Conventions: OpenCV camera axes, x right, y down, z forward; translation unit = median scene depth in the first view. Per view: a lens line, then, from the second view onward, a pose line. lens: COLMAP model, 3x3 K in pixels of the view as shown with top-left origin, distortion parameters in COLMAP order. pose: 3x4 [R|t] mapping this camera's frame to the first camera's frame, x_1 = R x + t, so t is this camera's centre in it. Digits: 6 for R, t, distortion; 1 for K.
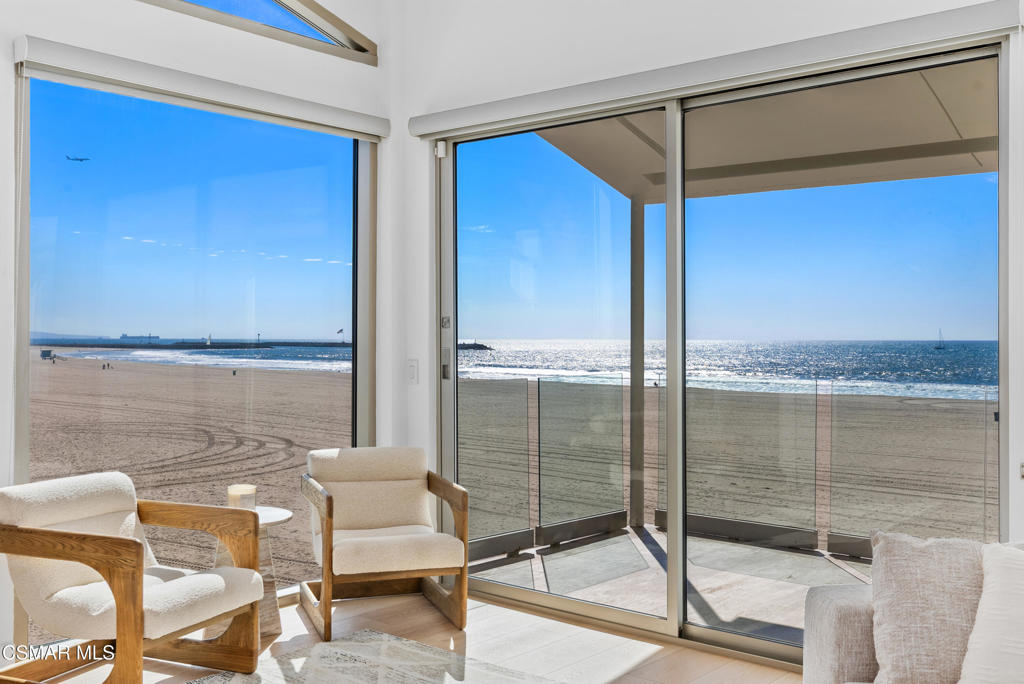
lens RADIAL K [[975.8, 0, 513.2], [0, 975.8, 336.9], [0, 0, 1]] dist [-0.024628, 0.000000]
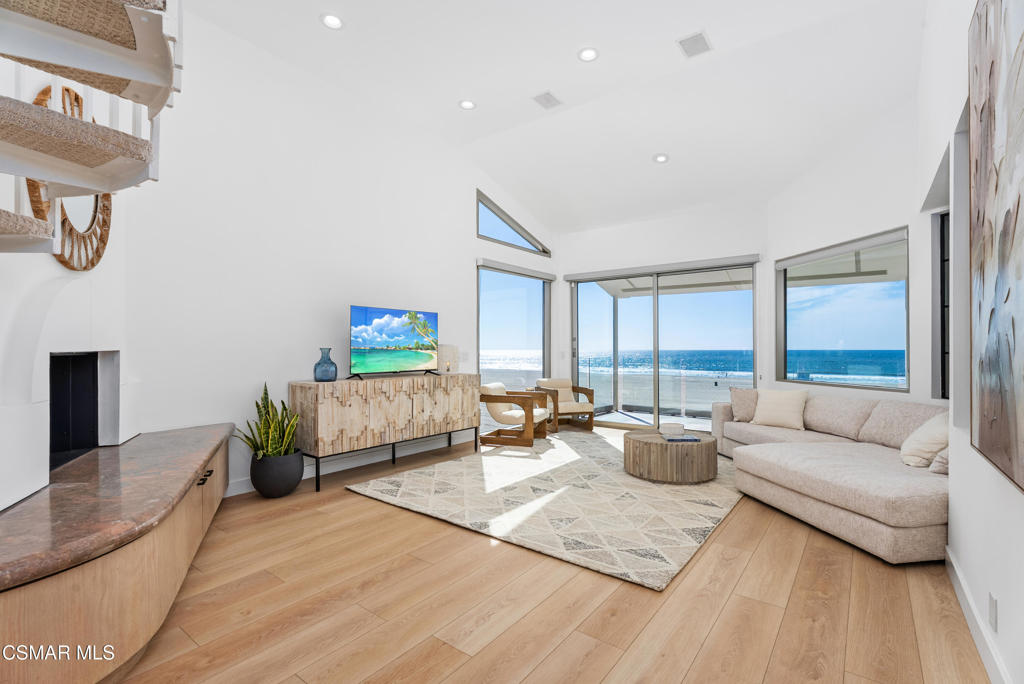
lens RADIAL K [[455.1, 0, 514.6], [0, 455.1, 345.3], [0, 0, 1]] dist [-0.001761, -0.000253]
pose [[0.998720, -0.001128, 0.050567, -0.377336], [0.001445, 0.999980, -0.006220, 0.015279], [-0.050559, 0.006285, 0.998701, -0.522782]]
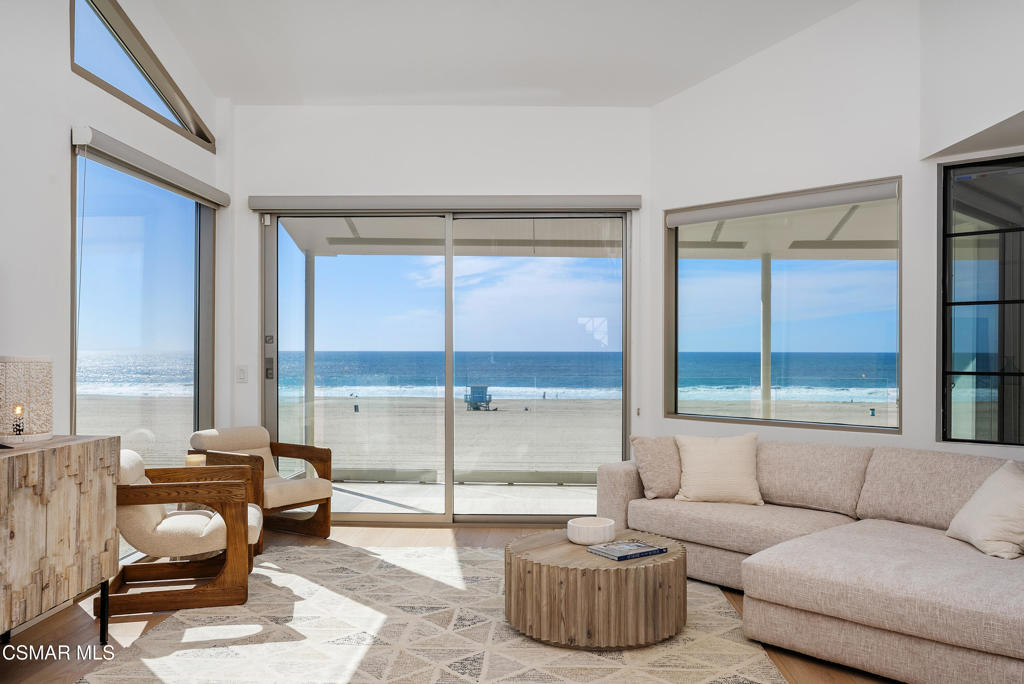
lens RADIAL K [[810.7, 0, 509.3], [0, 810.7, 350.5], [0, 0, 1]] dist [-0.007203, 0.009191]
pose [[0.792626, 0.001277, 0.609707, -0.582229], [-0.003672, 0.999990, 0.002679, -0.003140], [-0.609697, -0.004362, 0.792622, -0.194509]]
